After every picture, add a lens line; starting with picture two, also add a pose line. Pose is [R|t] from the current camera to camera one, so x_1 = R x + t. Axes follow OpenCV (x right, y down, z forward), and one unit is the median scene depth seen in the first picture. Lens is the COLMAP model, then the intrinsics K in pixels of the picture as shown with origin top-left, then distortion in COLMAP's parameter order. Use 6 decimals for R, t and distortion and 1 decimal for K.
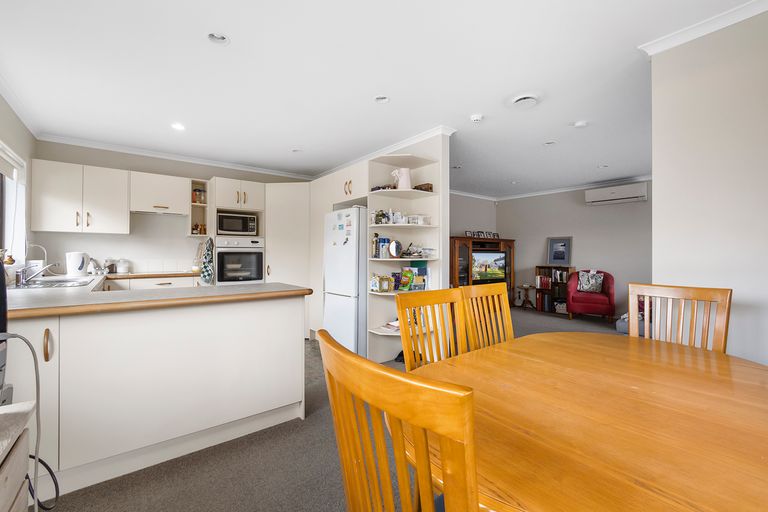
lens RADIAL K [[334.6, 0, 372.5], [0, 334.6, 253.3], [0, 0, 1]] dist [0.001239, 0.000056]
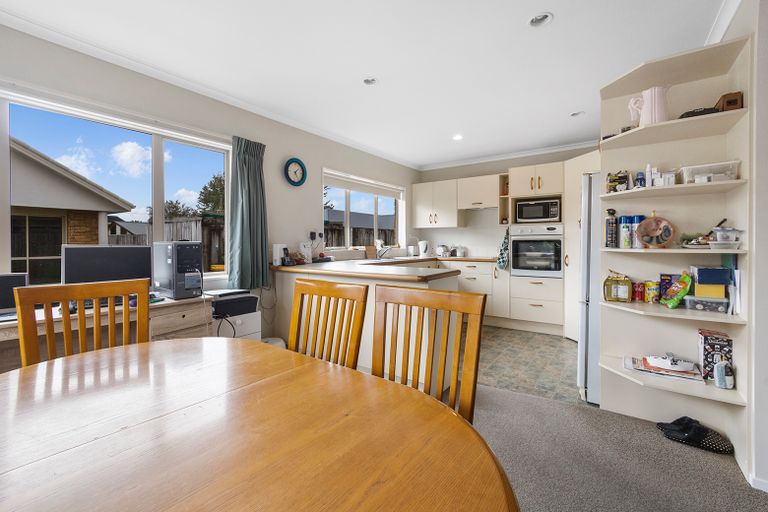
lens RADIAL K [[326.4, 0, 380.4], [0, 326.4, 243.2], [0, 0, 1]] dist [-0.000531, -0.000037]
pose [[0.289860, 0.000136, -0.957069, 0.385425], [0.002942, 0.999995, 0.001033, 0.003337], [0.957065, -0.003115, 0.289858, 0.313238]]
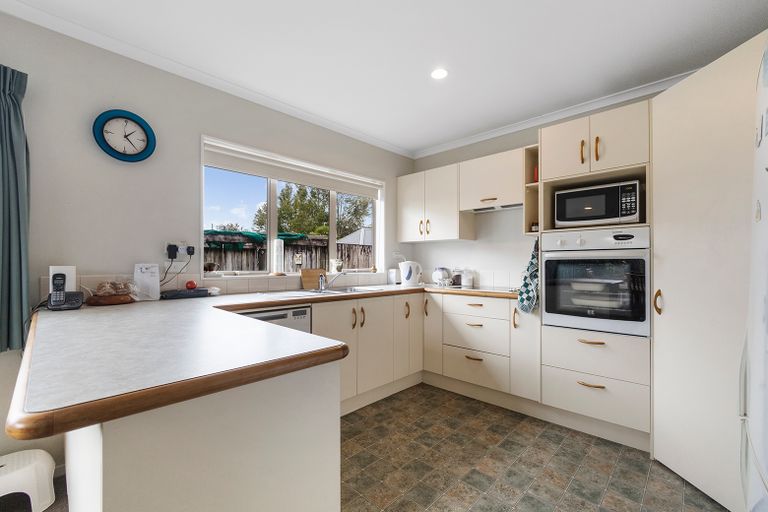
lens RADIAL K [[330.9, 0, 388.3], [0, 330.9, 262.2], [0, 0, 1]] dist [0.003122, 0.000284]
pose [[0.170802, -0.005339, -0.985291, 0.043923], [0.000876, 0.999986, -0.005267, 0.002996], [0.985305, 0.000036, 0.170805, 0.638737]]
